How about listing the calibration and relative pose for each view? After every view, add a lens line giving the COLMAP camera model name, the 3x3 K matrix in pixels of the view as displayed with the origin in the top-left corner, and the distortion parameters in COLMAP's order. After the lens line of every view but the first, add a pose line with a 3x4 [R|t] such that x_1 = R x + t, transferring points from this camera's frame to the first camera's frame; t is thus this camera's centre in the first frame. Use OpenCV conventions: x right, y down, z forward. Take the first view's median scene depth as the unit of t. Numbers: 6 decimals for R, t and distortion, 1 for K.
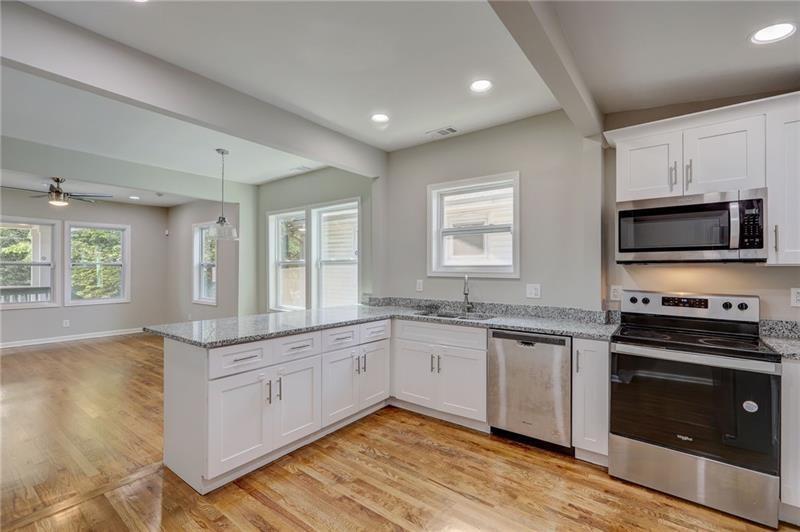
lens RADIAL K [[358.6, 0, 401.6], [0, 358.6, 269.2], [0, 0, 1]] dist [0.001826, 0.000295]
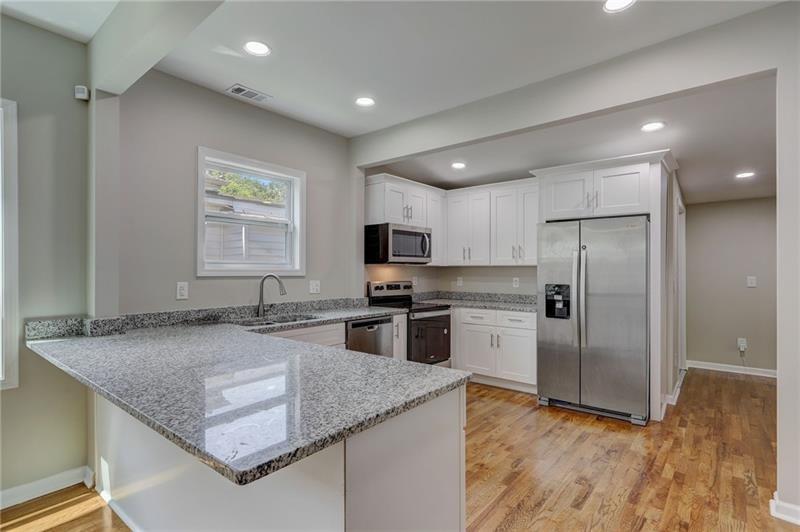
lens RADIAL K [[392.1, 0, 401.3], [0, 392.1, 267.1], [0, 0, 1]] dist [0.001211, 0.000685]
pose [[0.032709, 0.004385, 0.999455, -0.721113], [-0.002967, 0.999986, -0.004290, 0.004183], [-0.999461, -0.002825, 0.032721, 0.618778]]
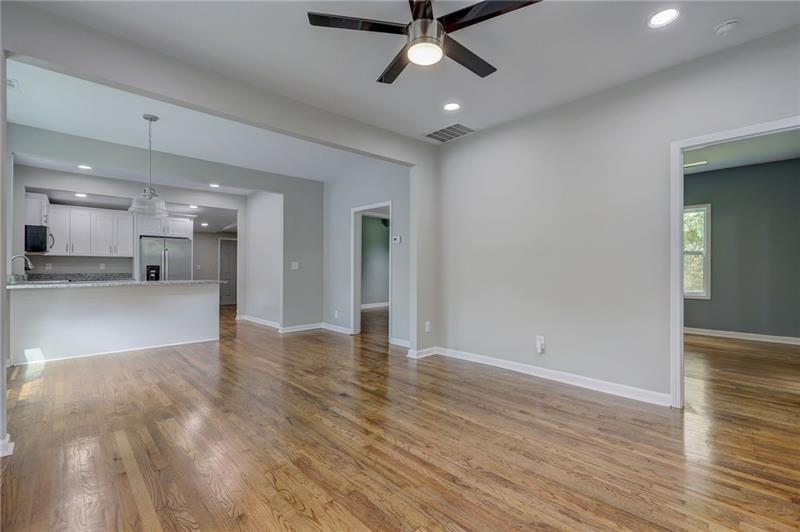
lens RADIAL K [[358.6, 0, 402.4], [0, 358.6, 271.4], [0, 0, 1]] dist [0.001826, 0.000295]
pose [[-0.986326, -0.004669, 0.164737, -1.354171], [-0.004729, 0.999989, 0.000028, 0.062430], [-0.164736, -0.000751, -0.986337, 1.873718]]
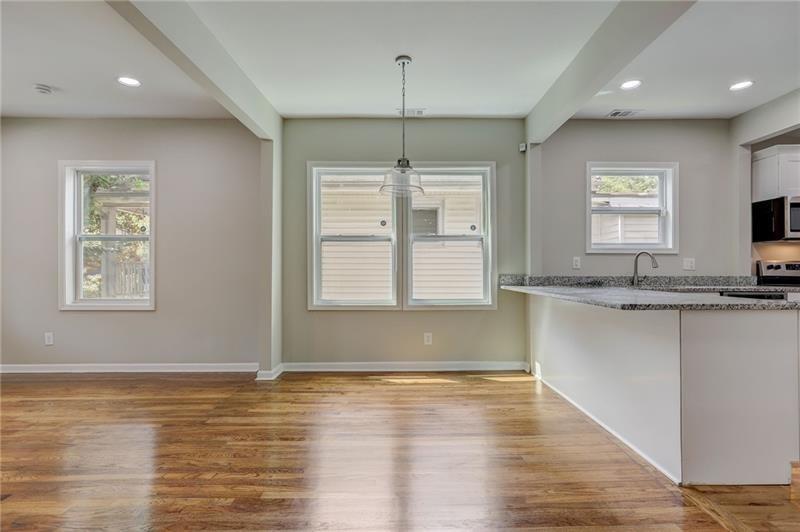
lens RADIAL K [[392.1, 0, 402.5], [0, 392.1, 267.4], [0, 0, 1]] dist [0.001211, 0.000685]
pose [[0.794663, -0.000994, 0.607050, -1.061450], [0.001351, 0.999999, -0.000132, 0.063101], [-0.607049, 0.000925, 0.794664, 0.474967]]
